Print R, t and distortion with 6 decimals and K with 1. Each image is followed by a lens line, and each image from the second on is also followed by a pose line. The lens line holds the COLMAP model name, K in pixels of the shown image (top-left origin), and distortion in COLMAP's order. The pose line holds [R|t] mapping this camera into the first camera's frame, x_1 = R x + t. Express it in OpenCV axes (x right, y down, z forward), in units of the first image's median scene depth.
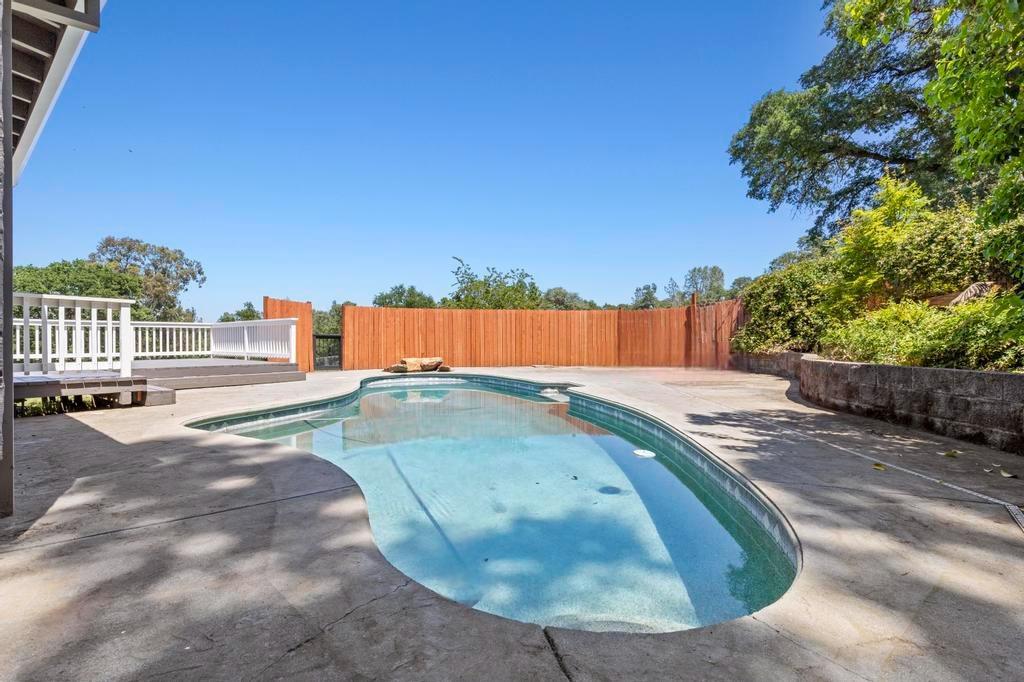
lens RADIAL K [[466.6, 0, 512.0], [0, 466.6, 341.0], [0, 0, 1]] dist [0.009244, -0.000176]
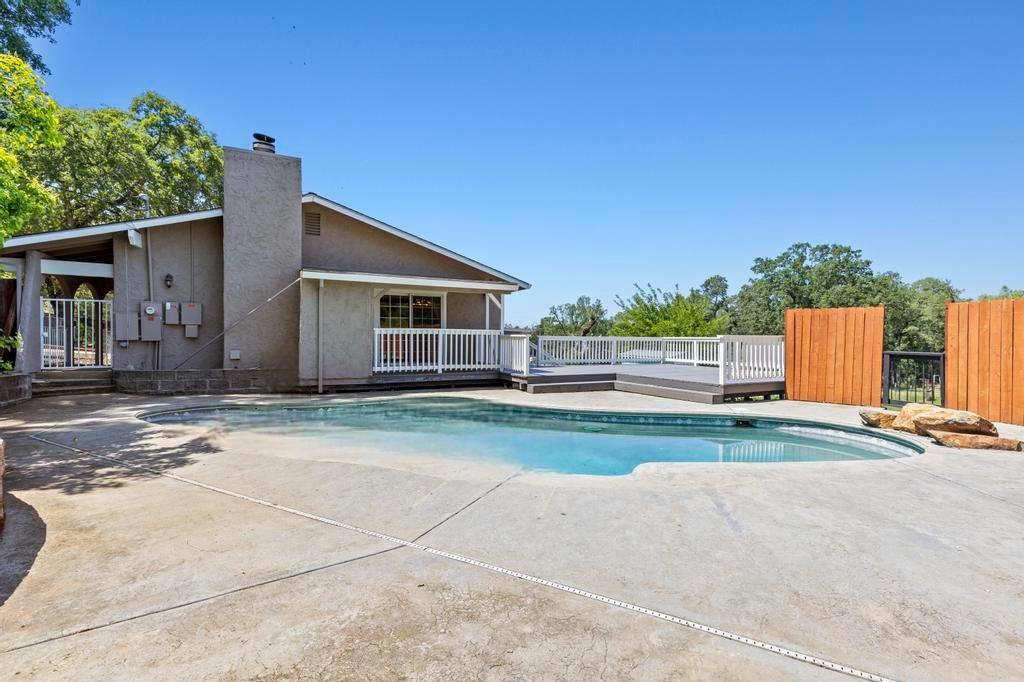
lens RADIAL K [[468.4, 0, 512.0], [0, 468.4, 341.0], [0, 0, 1]] dist [-0.015982, -0.000124]
pose [[-0.426132, 0.001943, -0.904659, 0.348641], [-0.004260, 0.999982, 0.004155, -0.025538], [0.904651, 0.005625, -0.426117, 0.690708]]
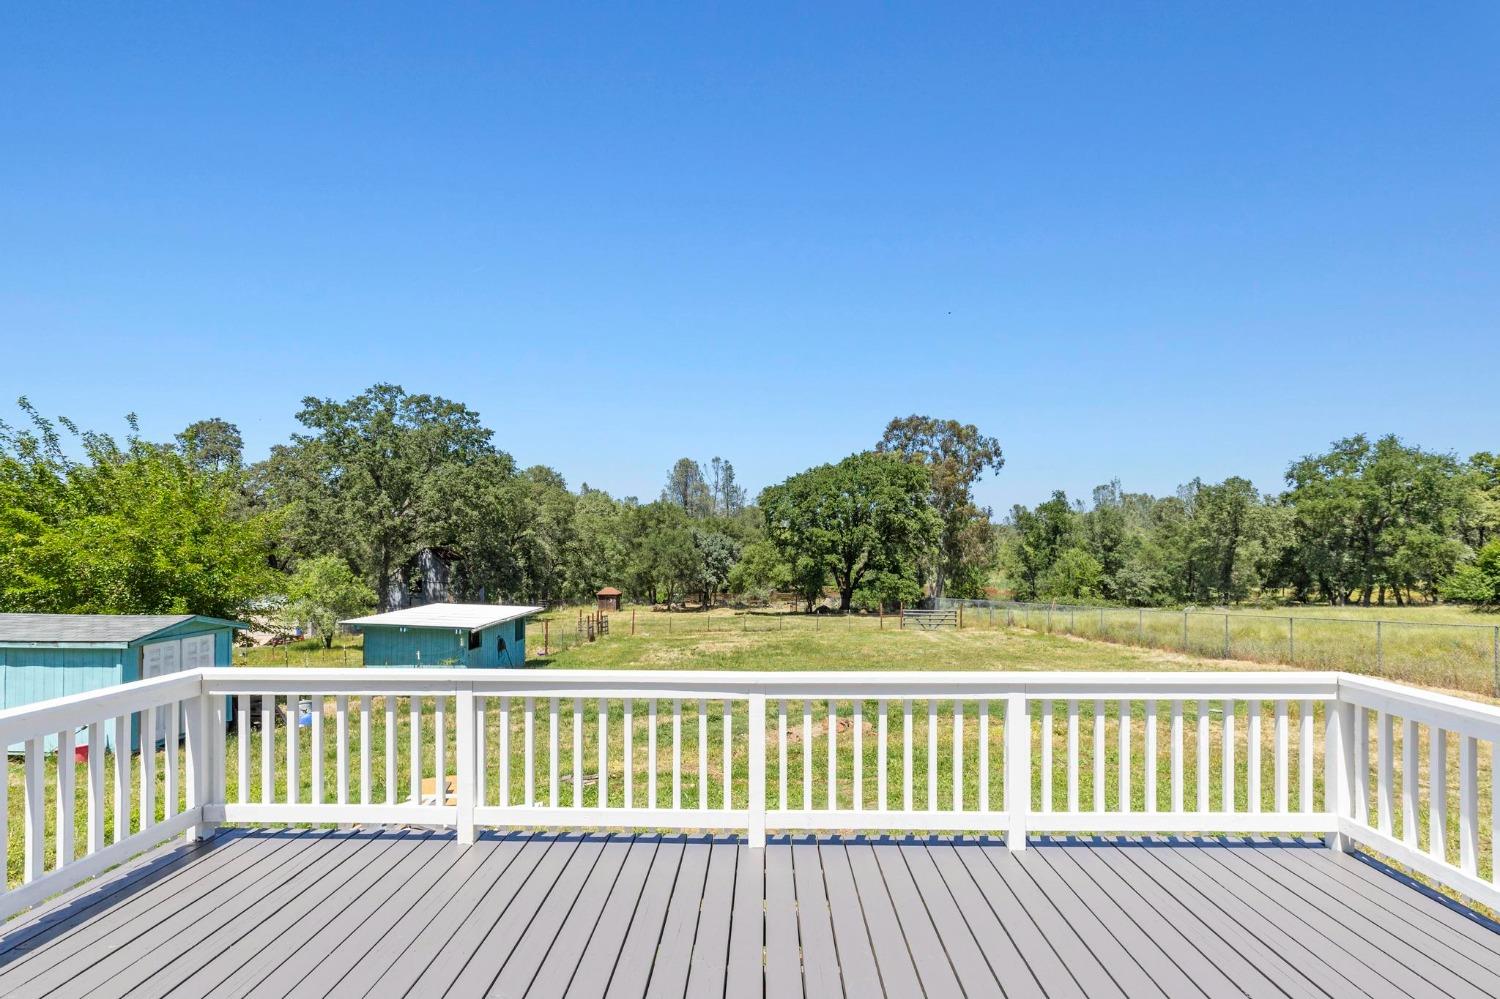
lens RADIAL K [[686.1, 0, 758.3], [0, 686.1, 545.5], [0, 0, 1]] dist [0.003955, -0.000017]
pose [[0.619460, 0.004890, -0.785013, -0.486405], [-0.000931, 0.999984, 0.005494, -0.077625], [0.785027, -0.002672, 0.619455, 0.546426]]
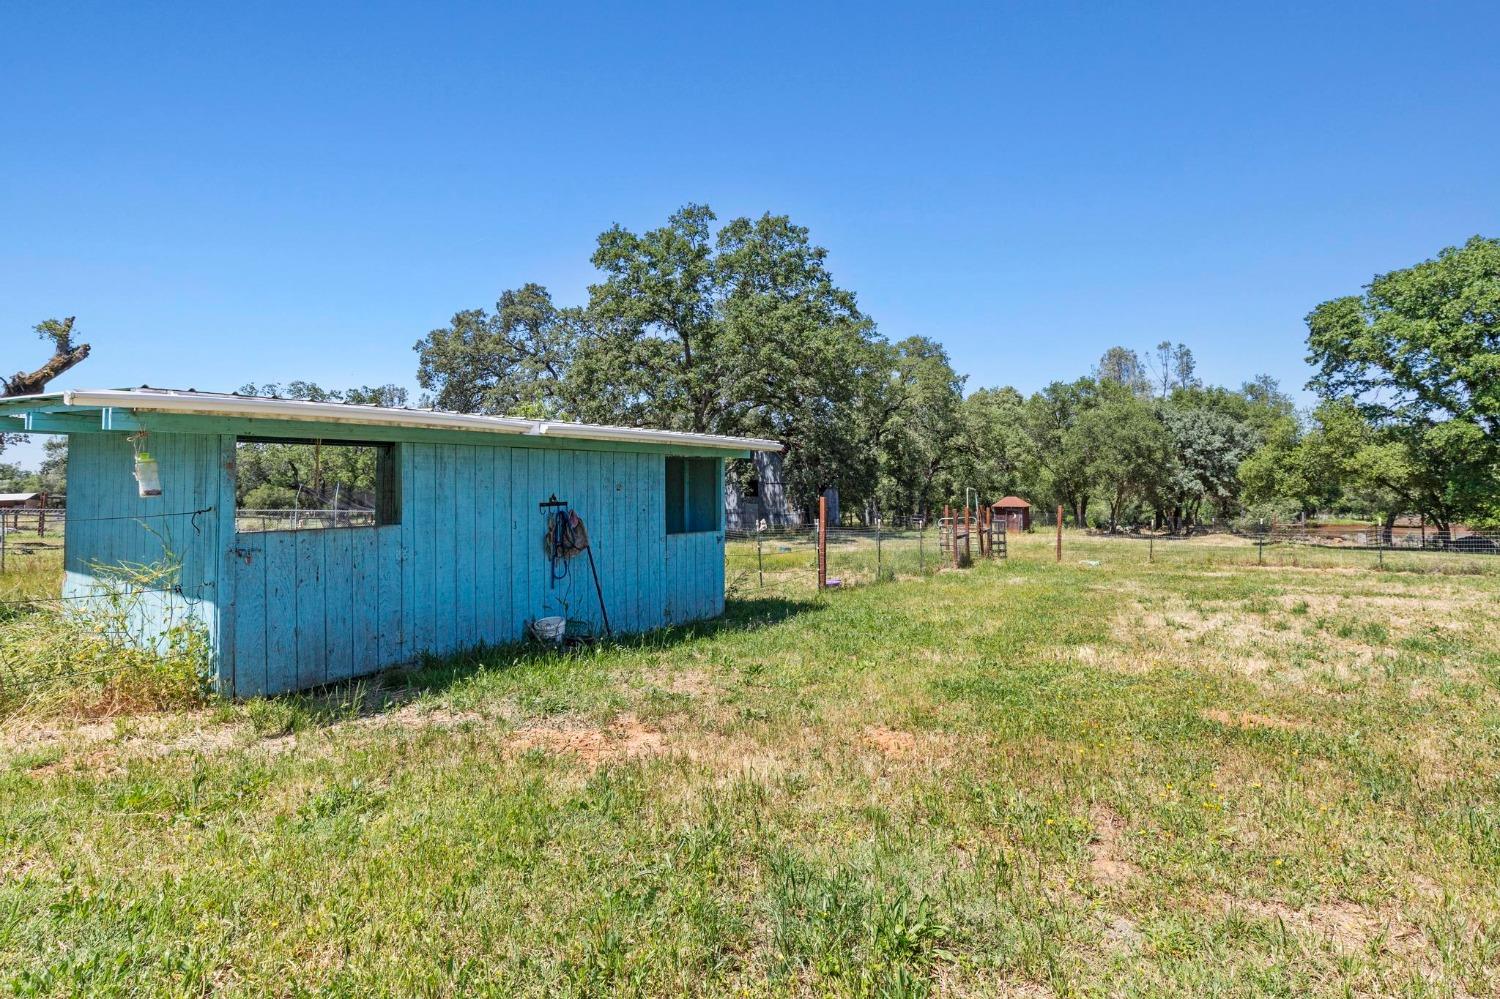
lens RADIAL K [[675.6, 0, 752.0], [0, 675.6, 471.6], [0, 0, 1]] dist [-0.000662, -0.000282]
pose [[0.080851, -0.014697, -0.996618, -1.867476], [0.007587, 0.999871, -0.014129, 0.161843], [0.996697, -0.006419, 0.080952, 1.243709]]
